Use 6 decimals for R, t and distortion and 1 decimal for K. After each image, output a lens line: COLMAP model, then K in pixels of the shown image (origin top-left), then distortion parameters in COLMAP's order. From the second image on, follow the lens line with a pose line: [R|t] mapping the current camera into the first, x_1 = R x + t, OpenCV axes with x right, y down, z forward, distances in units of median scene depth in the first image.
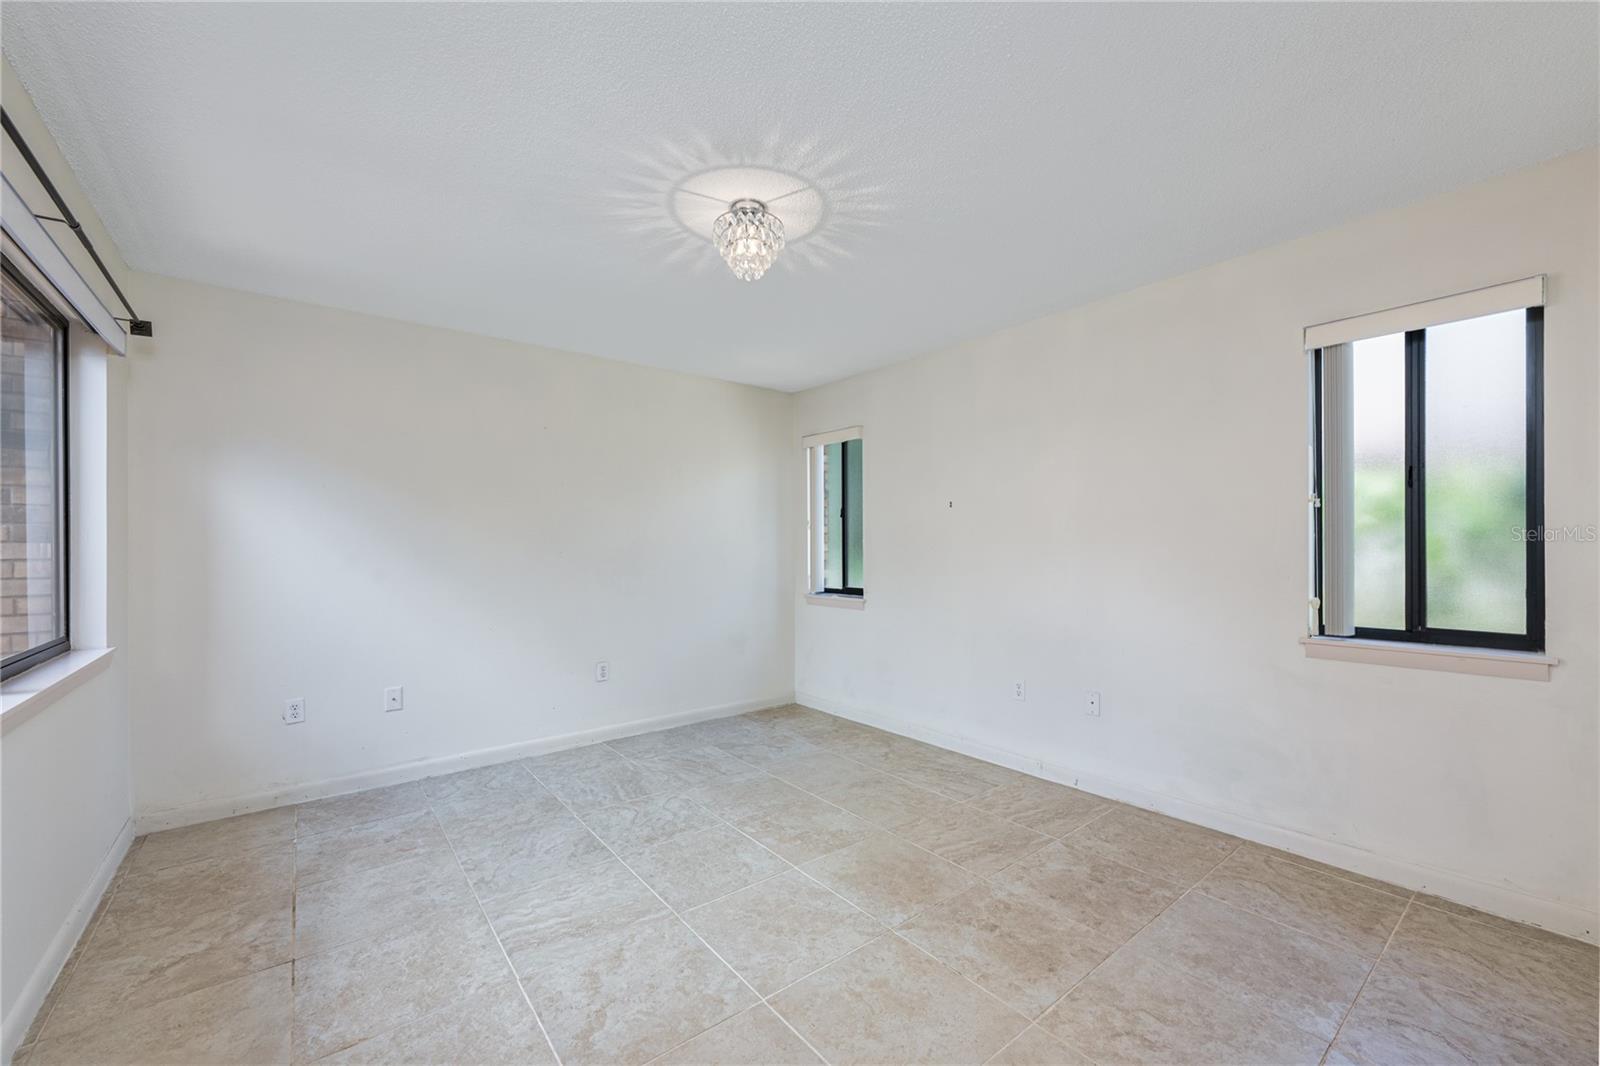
lens RADIAL K [[635.1, 0, 797.6], [0, 635.1, 544.9], [0, 0, 1]] dist [0.002553, 0.000345]
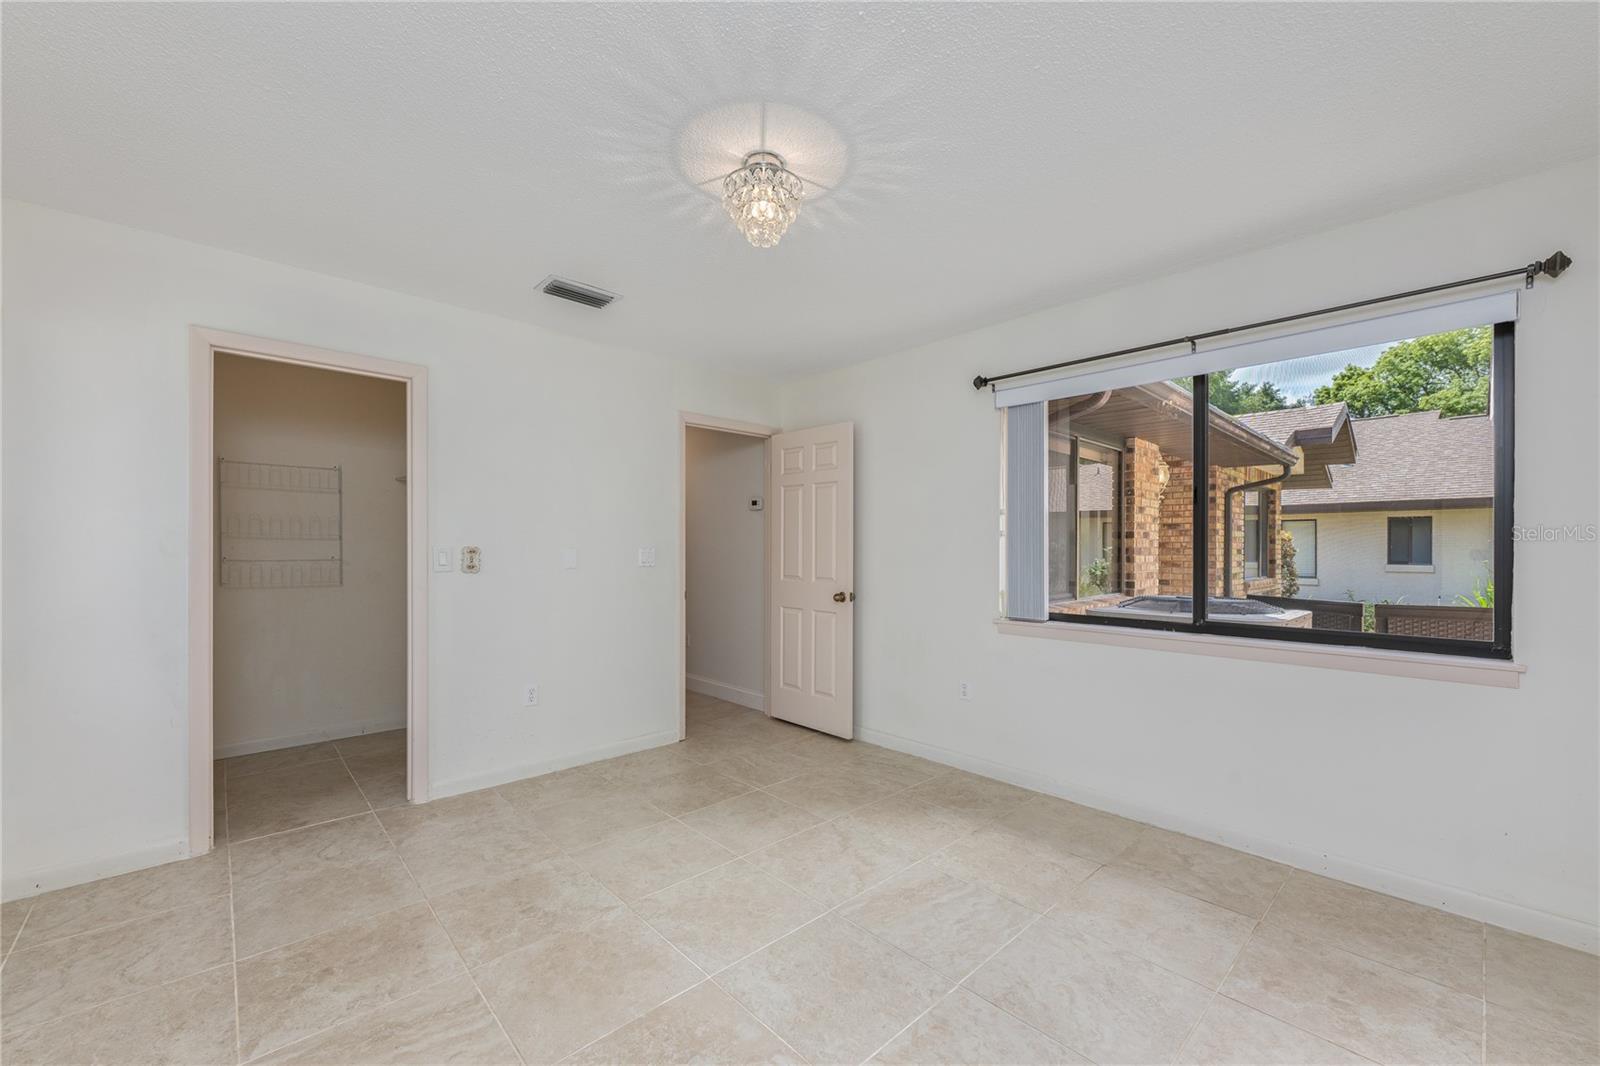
lens RADIAL K [[635.1, 0, 797.6], [0, 635.1, 544.9], [0, 0, 1]] dist [0.002553, 0.000345]
pose [[-0.996647, 0.002550, -0.081776, -0.053687], [0.003127, 0.999971, -0.006932, 0.003104], [0.081756, -0.007164, -0.996627, 1.999307]]
